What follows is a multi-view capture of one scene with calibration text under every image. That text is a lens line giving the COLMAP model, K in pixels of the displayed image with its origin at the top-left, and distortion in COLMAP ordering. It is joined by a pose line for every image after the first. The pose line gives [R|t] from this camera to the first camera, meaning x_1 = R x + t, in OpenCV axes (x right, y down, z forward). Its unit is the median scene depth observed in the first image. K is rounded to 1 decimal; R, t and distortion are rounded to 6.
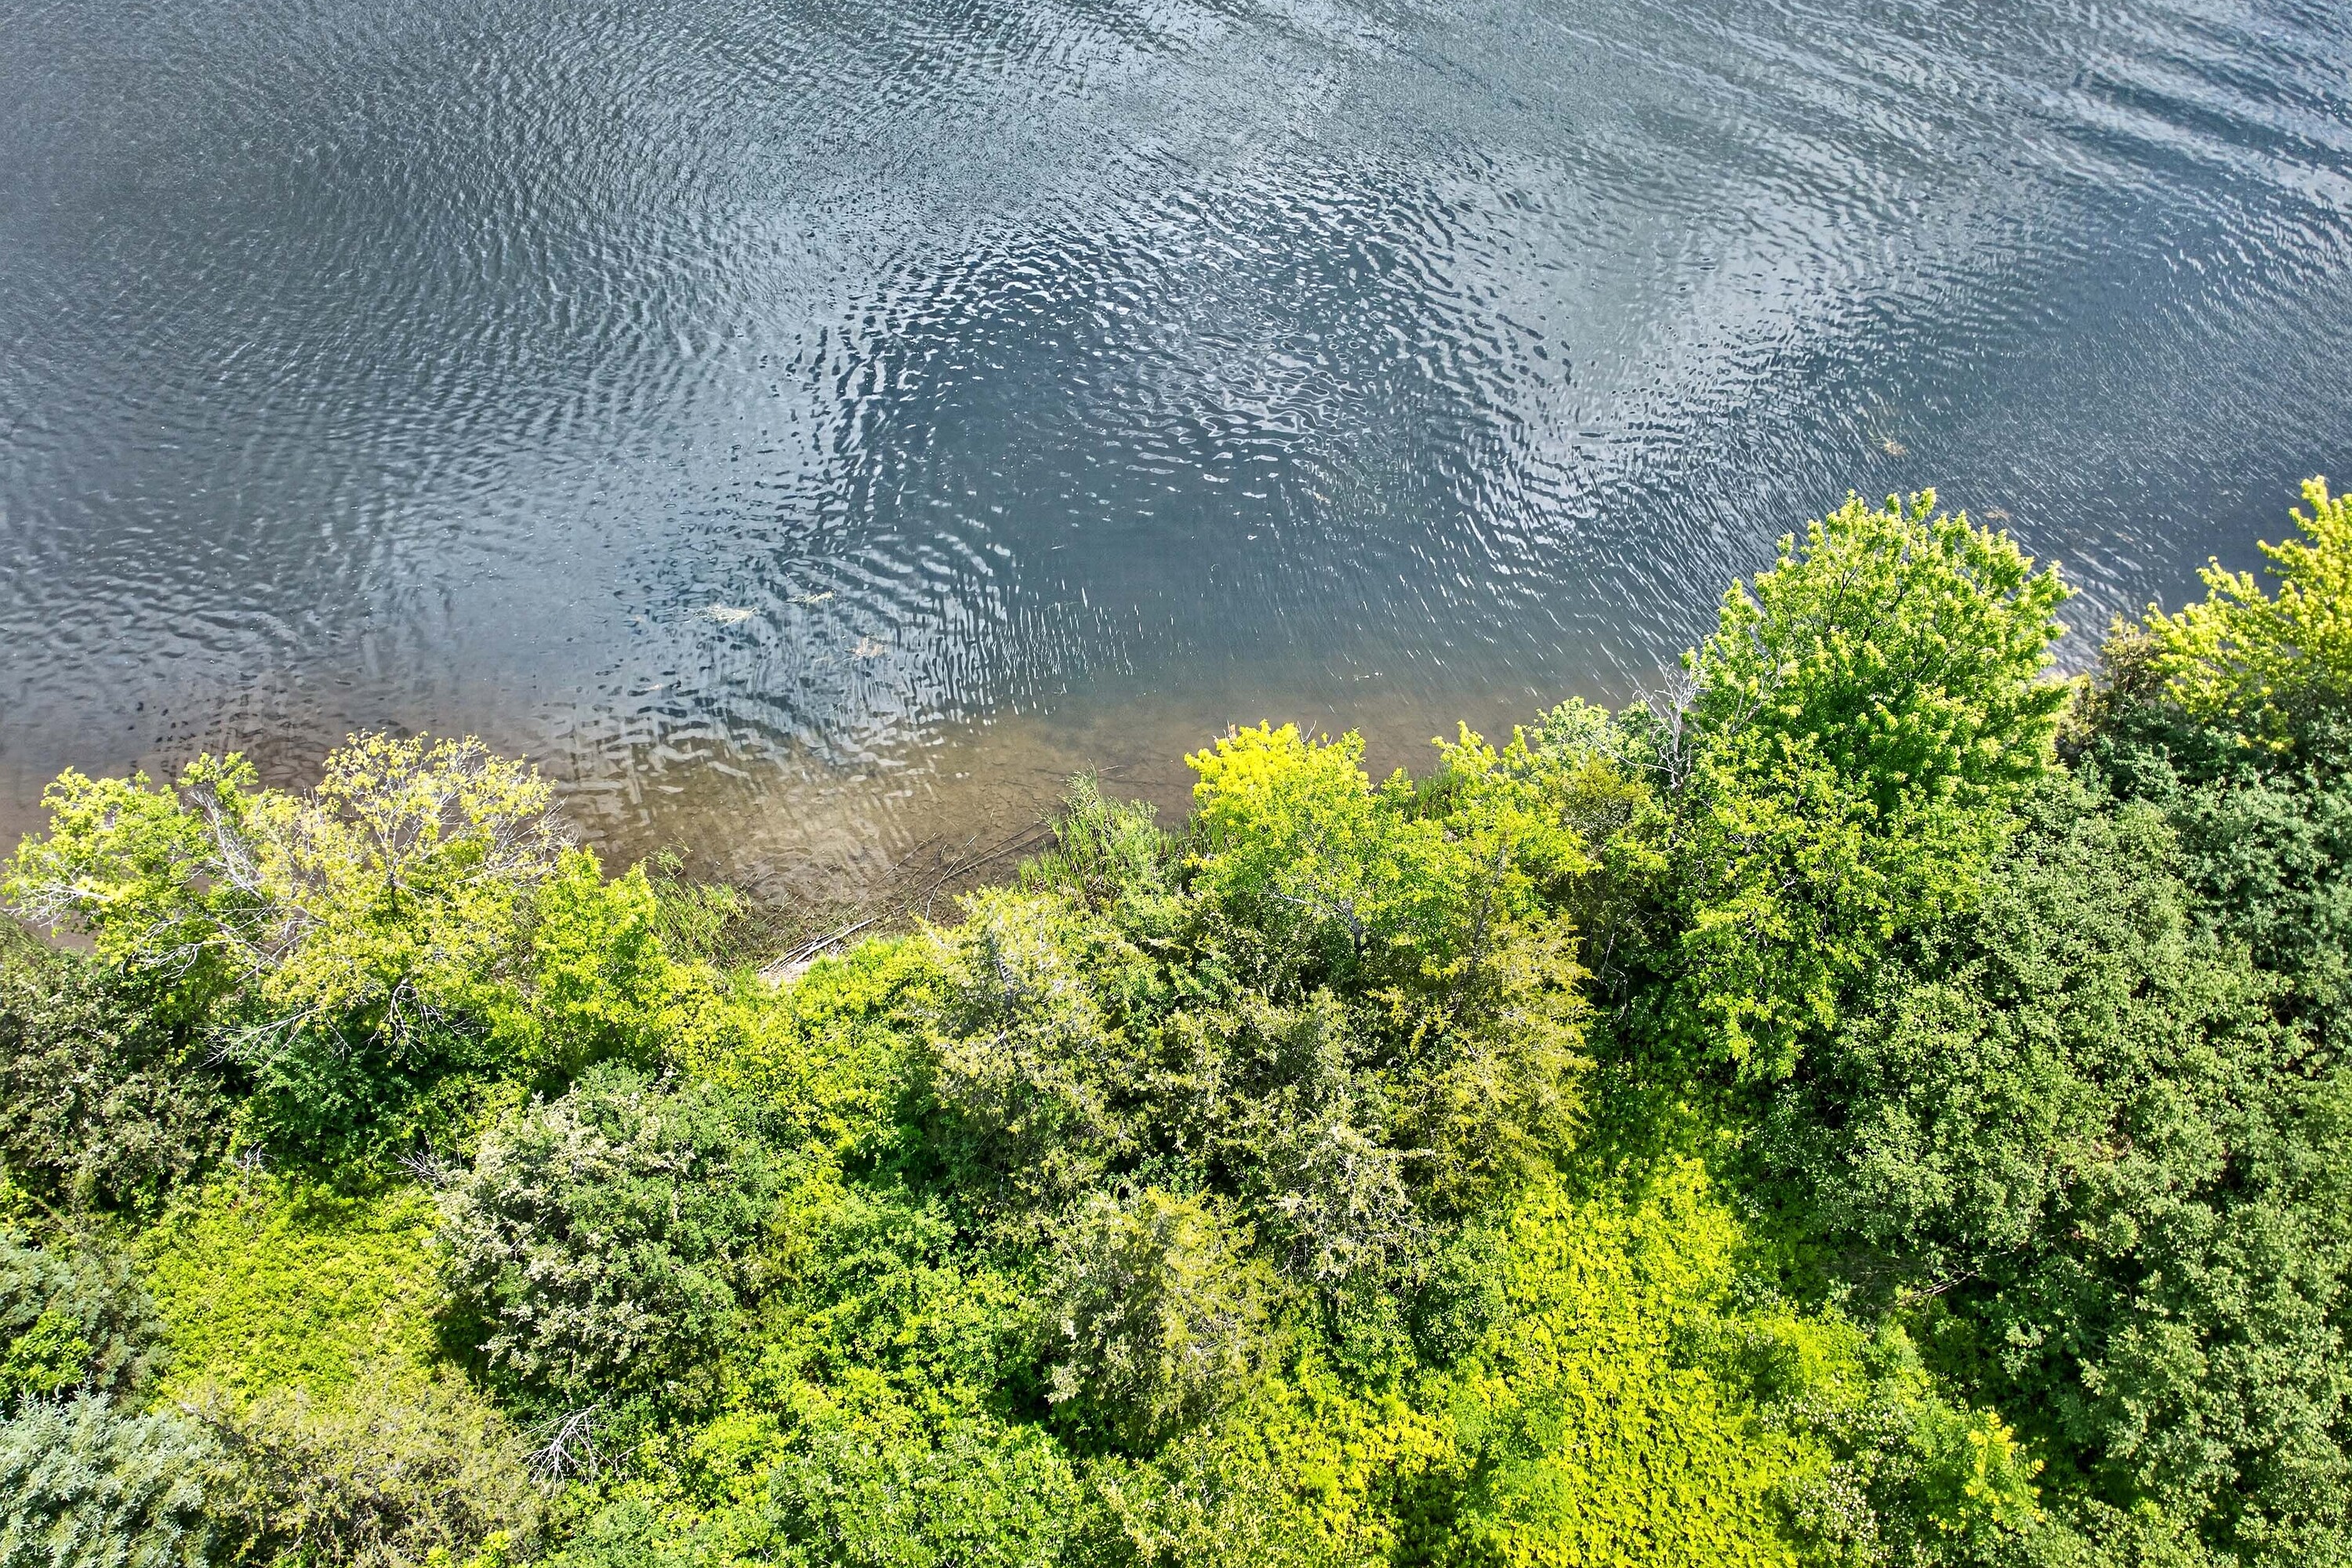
lens RADIAL K [[1617.3, 0, 1176.5], [0, 1617.3, 780.8], [0, 0, 1]] dist [0.000697, -0.005575]
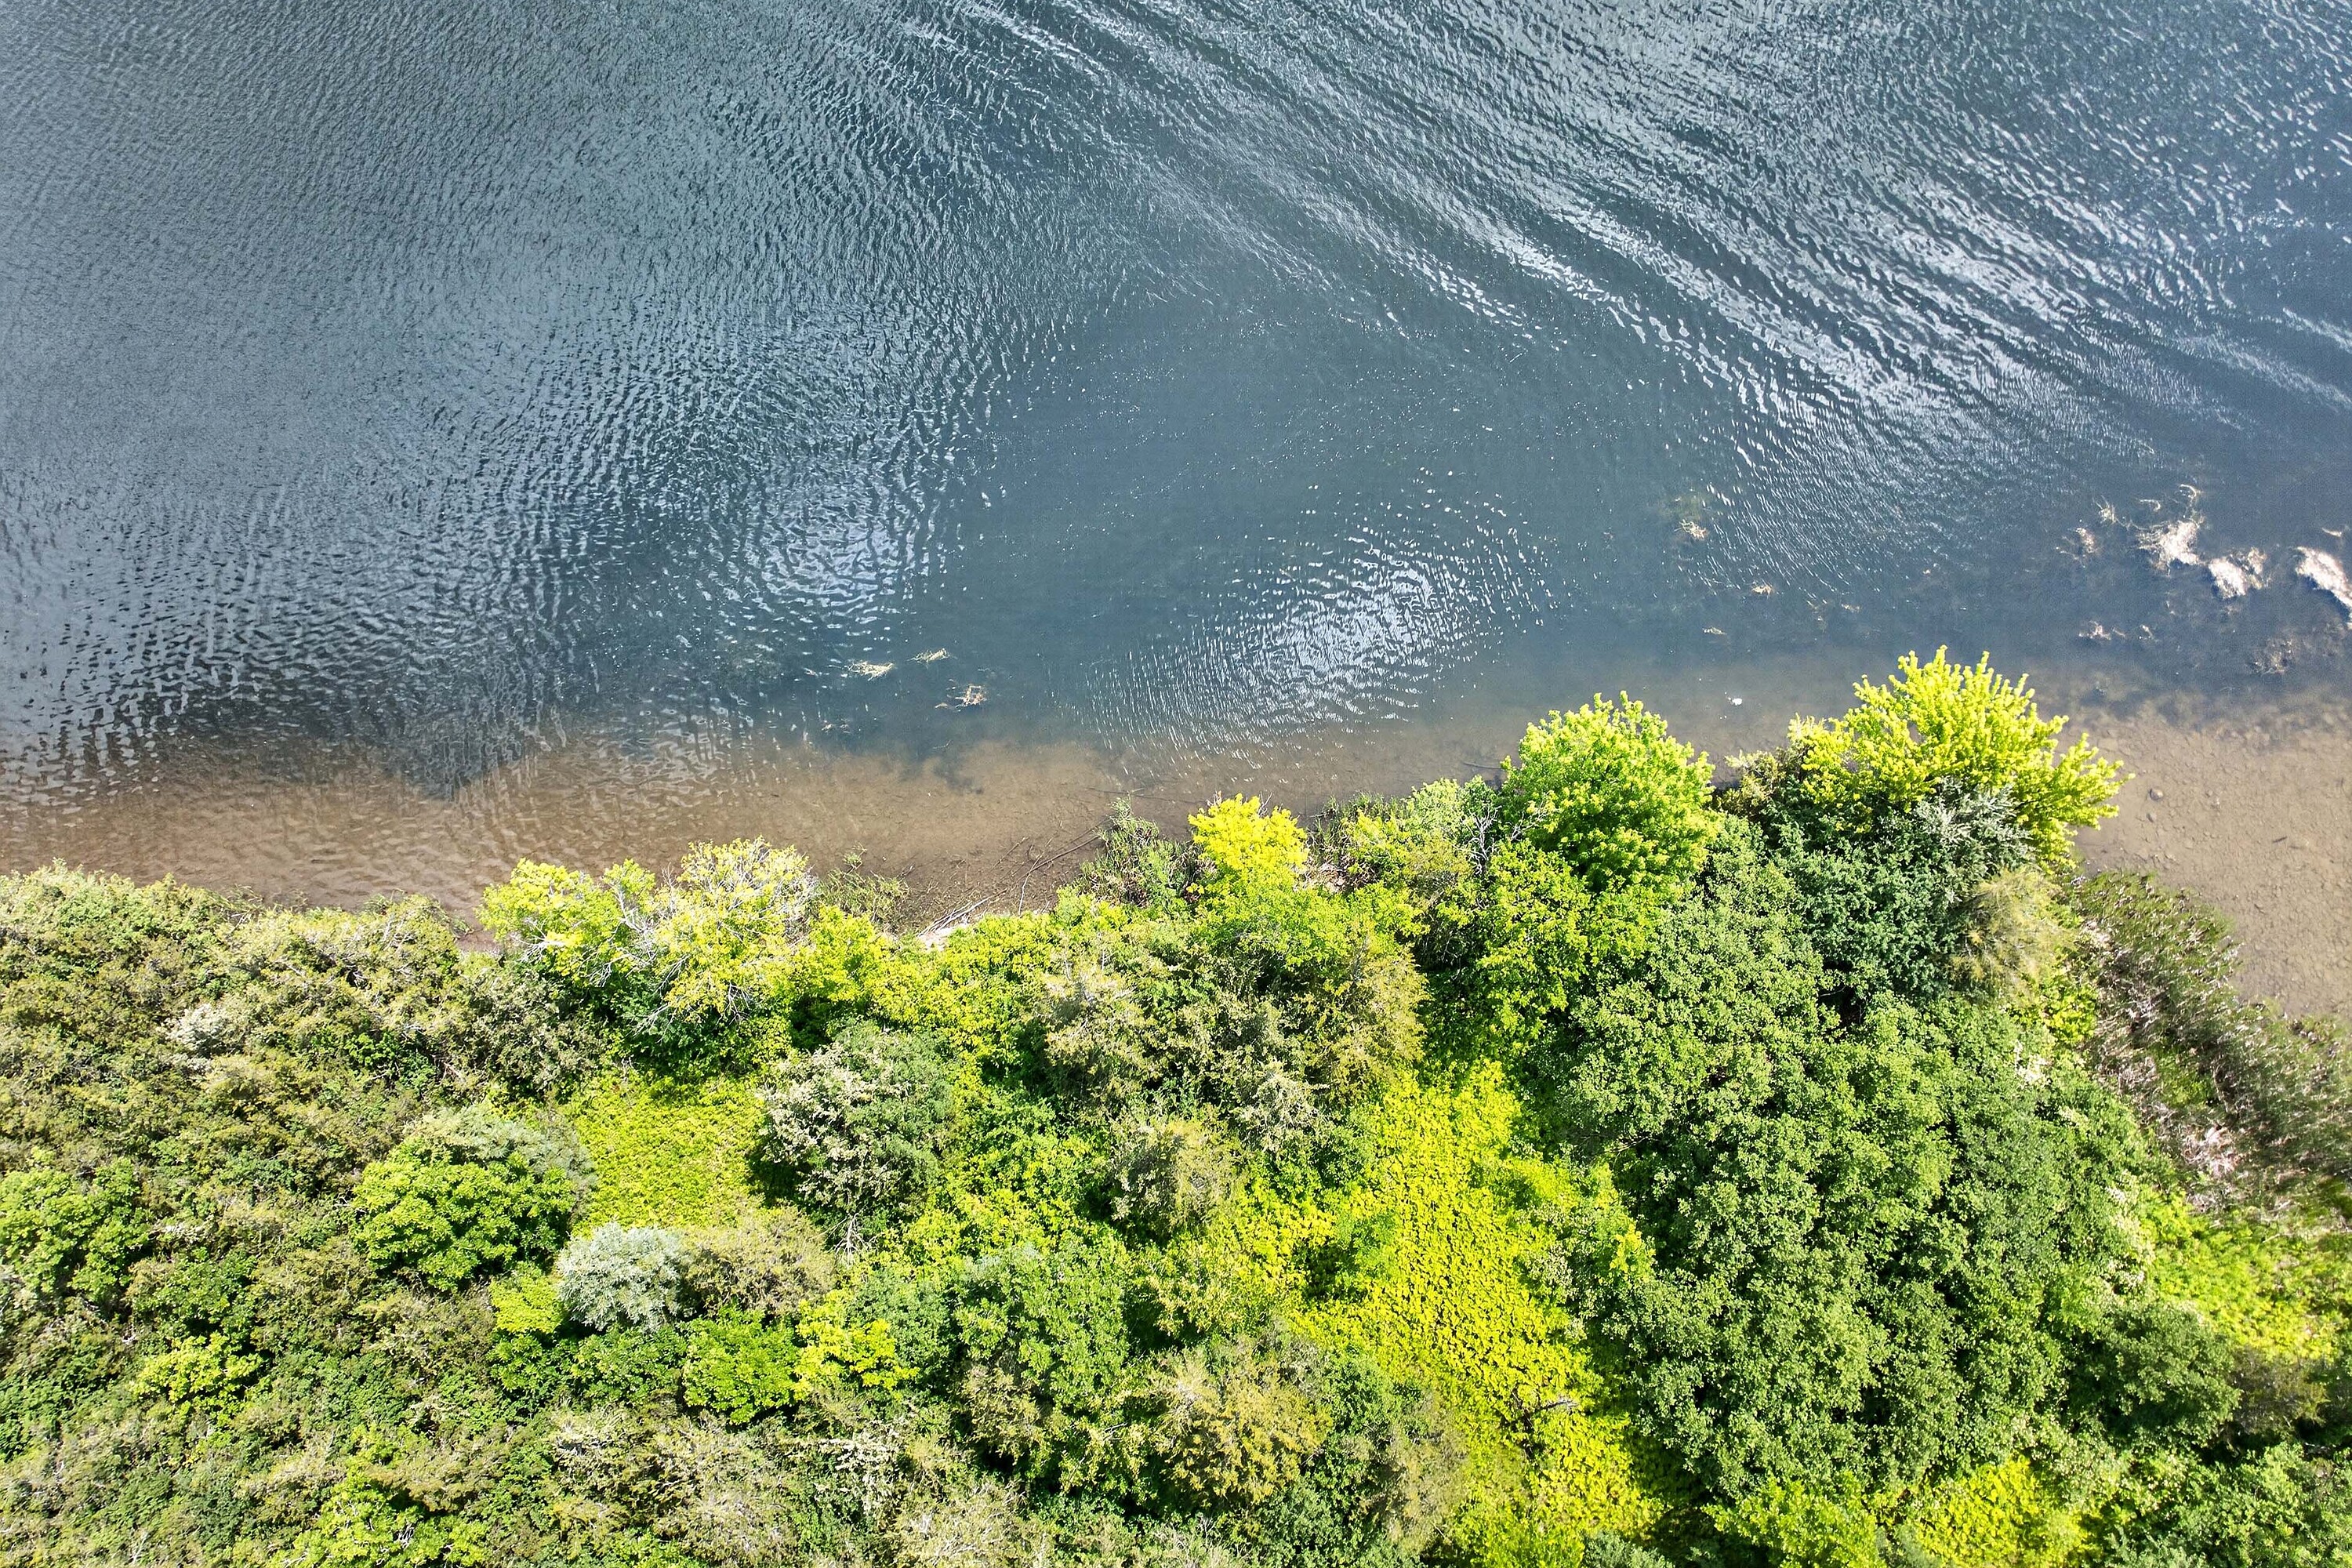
lens RADIAL K [[1617.3, 0, 1176.0], [0, 1617.3, 784.2], [0, 0, 1]] dist [0.000697, -0.005575]
pose [[1.000000, 0.000497, -0.000196, -0.008032], [-0.000446, 0.978985, 0.203932, -0.439483], [0.000293, -0.203932, 0.978985, -0.645739]]
